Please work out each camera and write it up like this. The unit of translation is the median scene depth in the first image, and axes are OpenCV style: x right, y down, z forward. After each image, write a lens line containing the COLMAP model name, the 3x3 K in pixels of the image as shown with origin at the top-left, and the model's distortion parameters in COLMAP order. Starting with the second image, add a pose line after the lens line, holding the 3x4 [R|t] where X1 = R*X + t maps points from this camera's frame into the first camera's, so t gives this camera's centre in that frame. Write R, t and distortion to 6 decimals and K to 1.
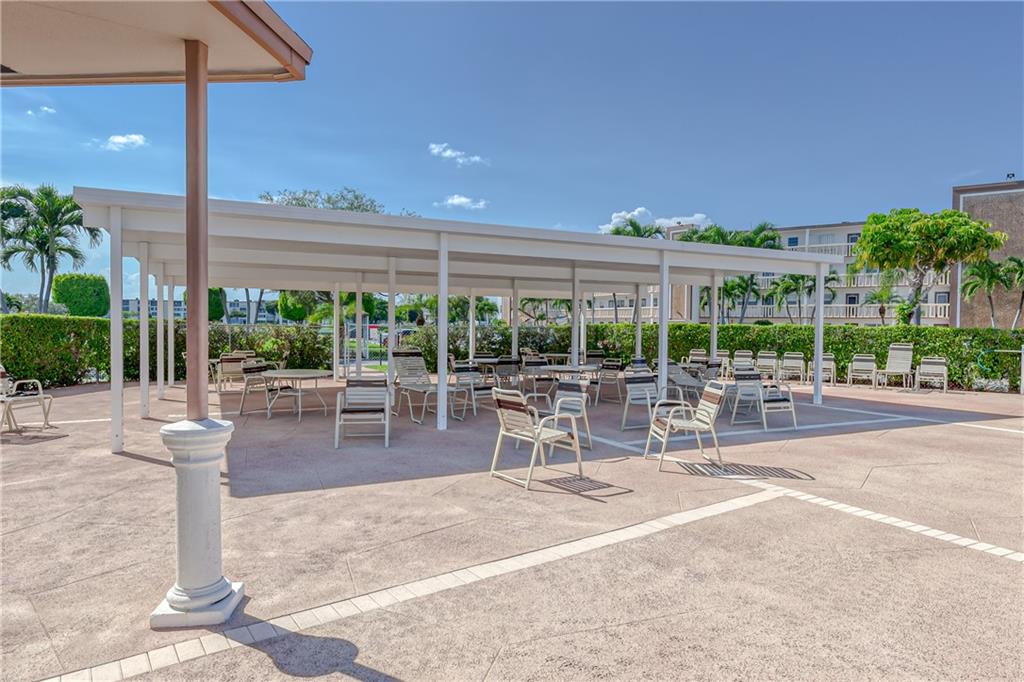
lens RADIAL K [[623.6, 0, 512.2], [0, 623.6, 339.5], [0, 0, 1]] dist [-0.000210, -0.000128]
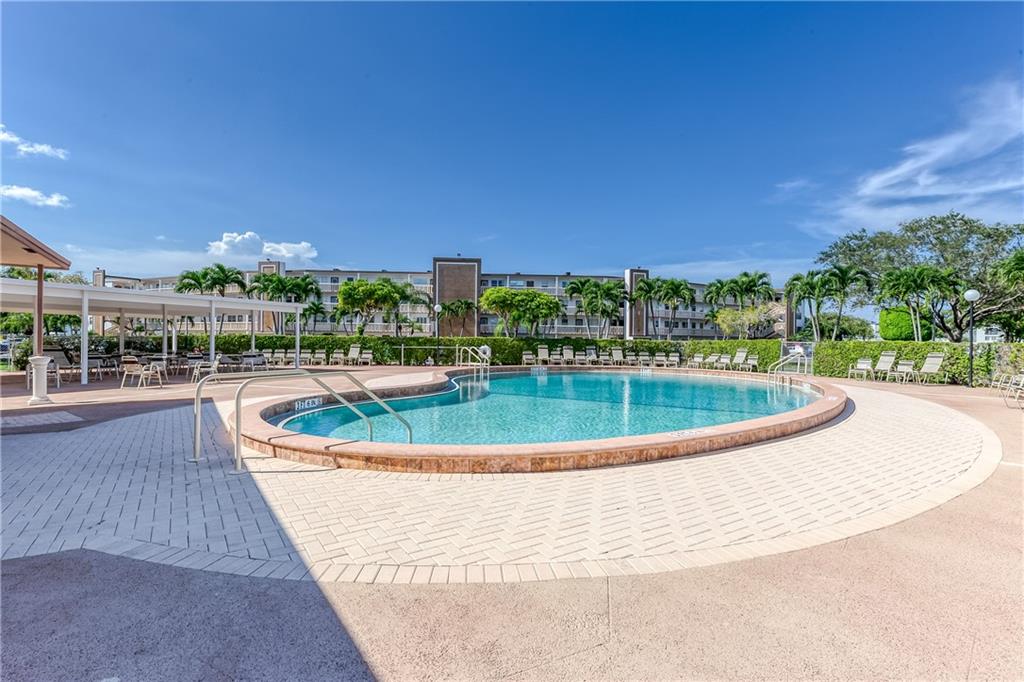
lens RADIAL K [[495.5, 0, 512.4], [0, 495.5, 338.4], [0, 0, 1]] dist [0.000231, 0.003472]
pose [[0.769645, -0.001255, 0.638471, -0.034089], [0.013694, 0.999800, -0.014542, 0.017309], [-0.638325, 0.019936, 0.769509, -0.593400]]
